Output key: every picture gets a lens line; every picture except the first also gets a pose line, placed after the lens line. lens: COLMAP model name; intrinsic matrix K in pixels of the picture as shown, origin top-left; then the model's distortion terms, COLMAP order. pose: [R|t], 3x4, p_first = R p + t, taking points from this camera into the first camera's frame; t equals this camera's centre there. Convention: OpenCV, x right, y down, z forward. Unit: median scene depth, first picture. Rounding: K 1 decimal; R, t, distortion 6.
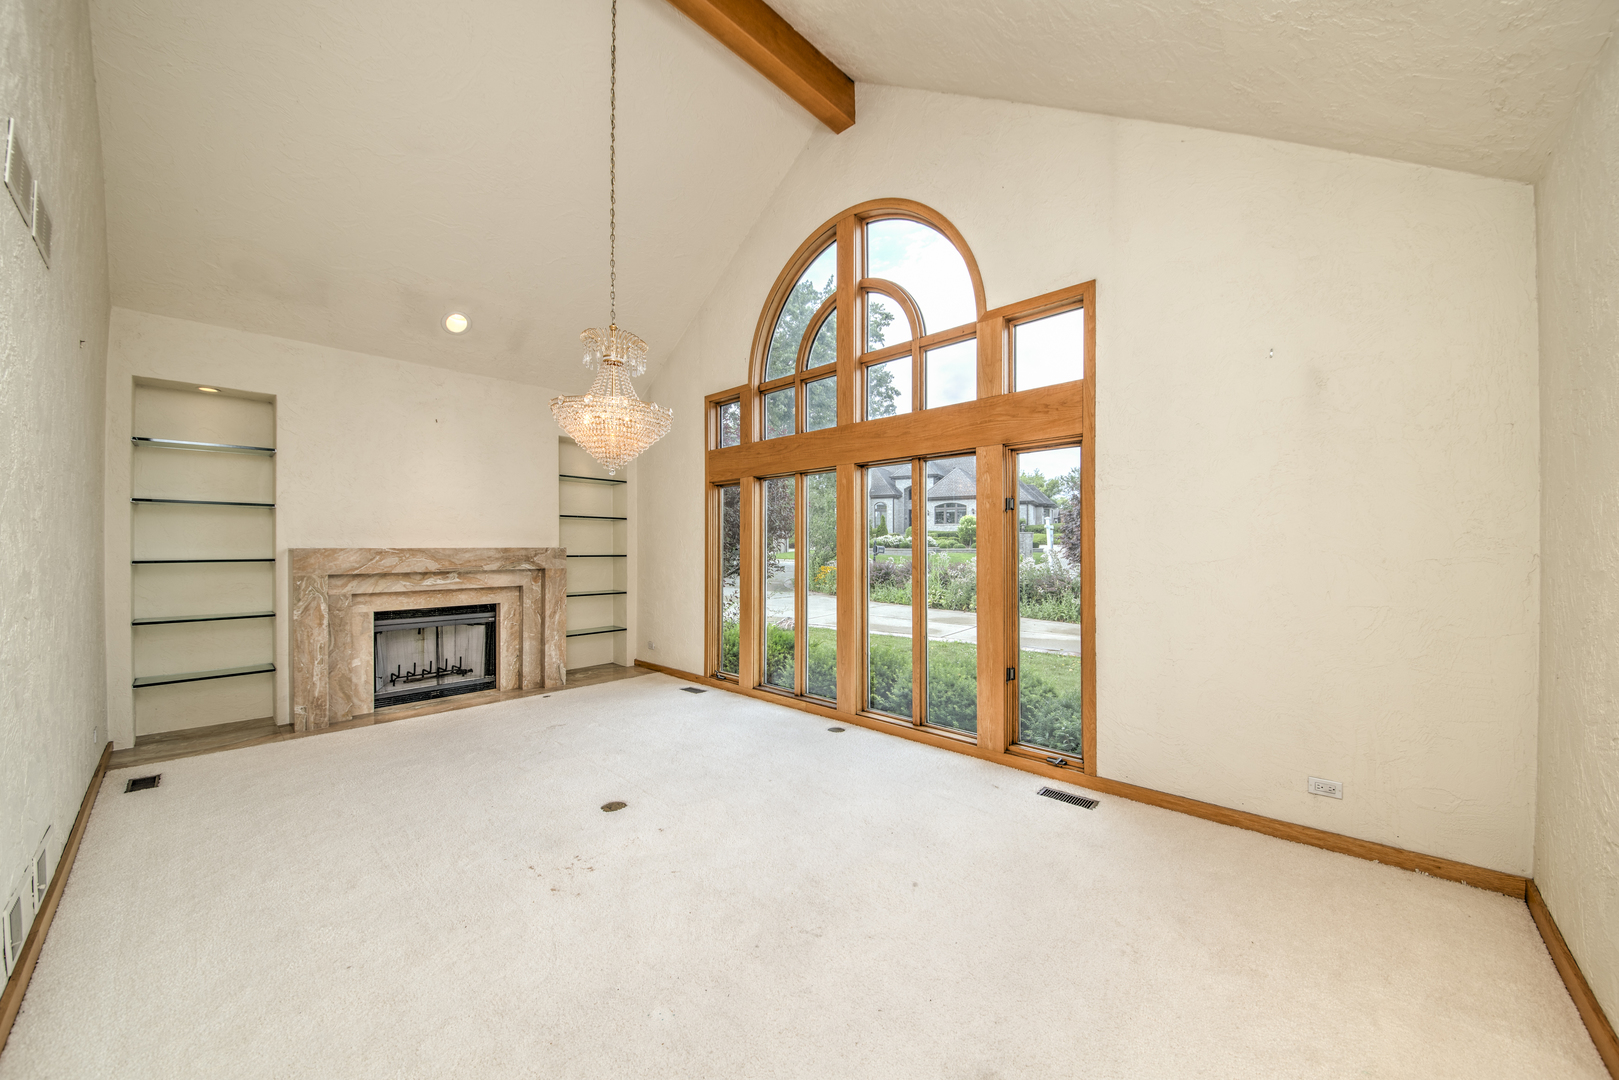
lens RADIAL K [[577.0, 0, 816.8], [0, 577.0, 547.2], [0, 0, 1]] dist [-0.006544, -0.001405]
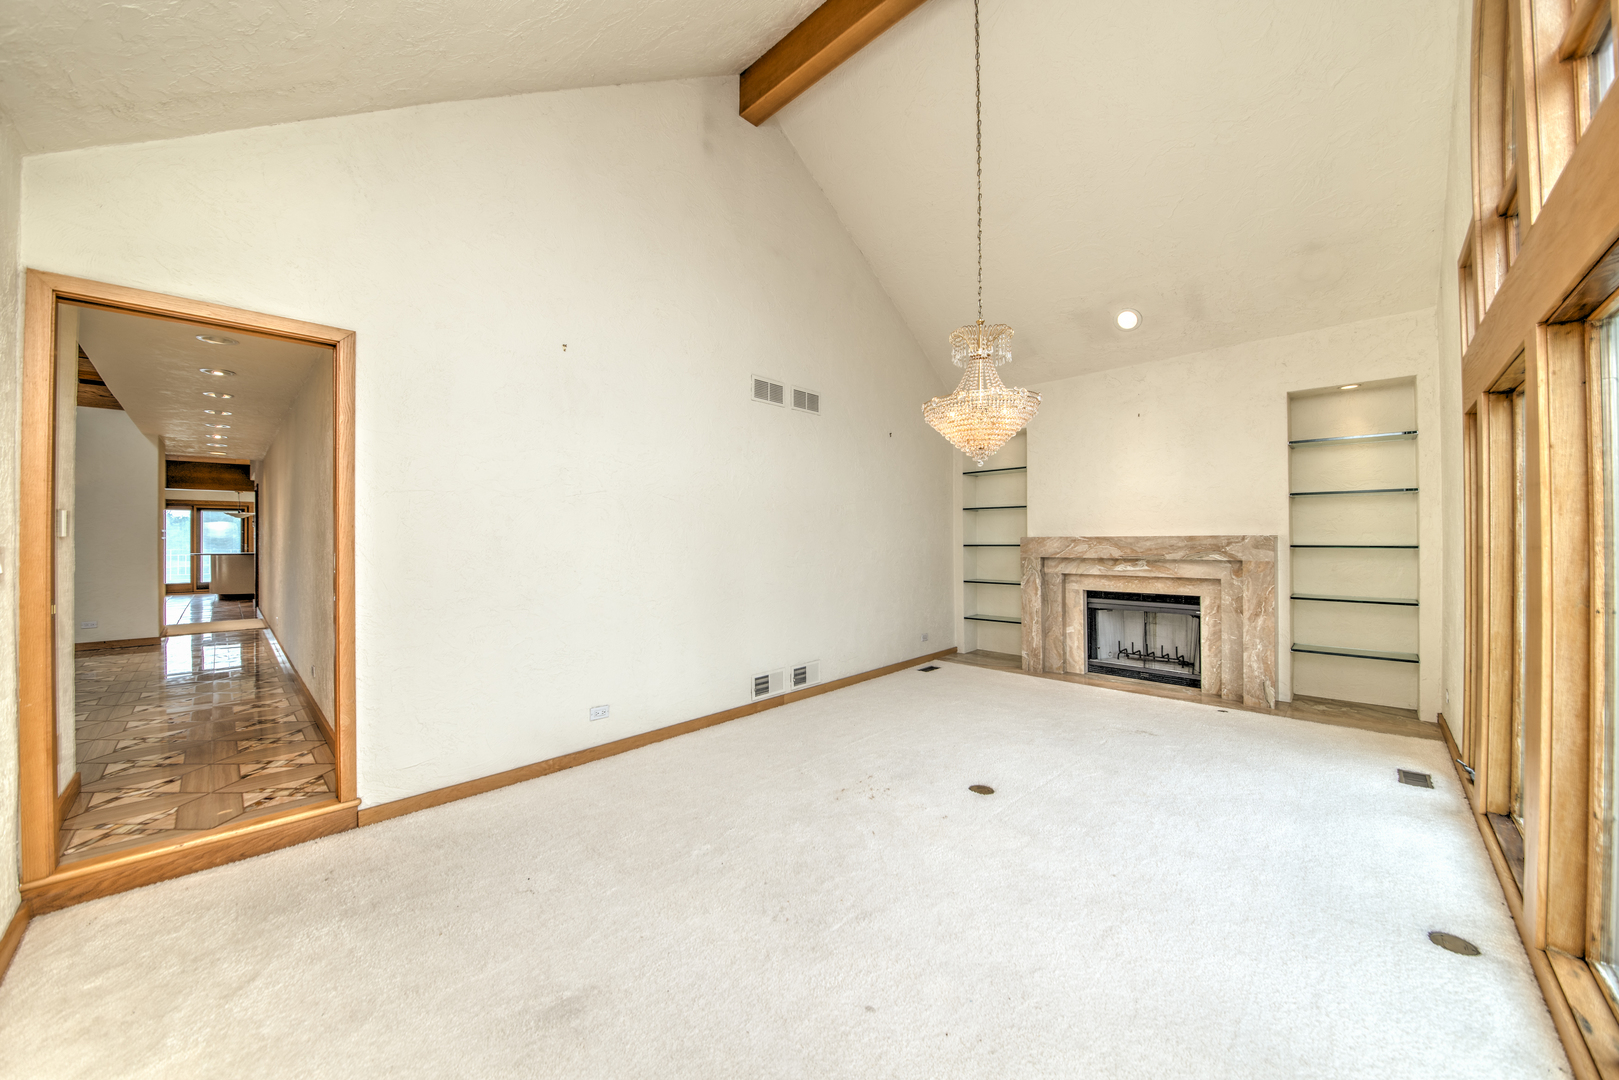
lens RADIAL K [[577.0, 0, 816.7], [0, 577.0, 536.6], [0, 0, 1]] dist [-0.006544, -0.001405]
pose [[-0.021491, -0.002130, -0.999767, 0.413208], [0.005069, 0.999985, -0.002239, 0.001131], [0.999756, -0.005116, -0.021480, 0.445301]]
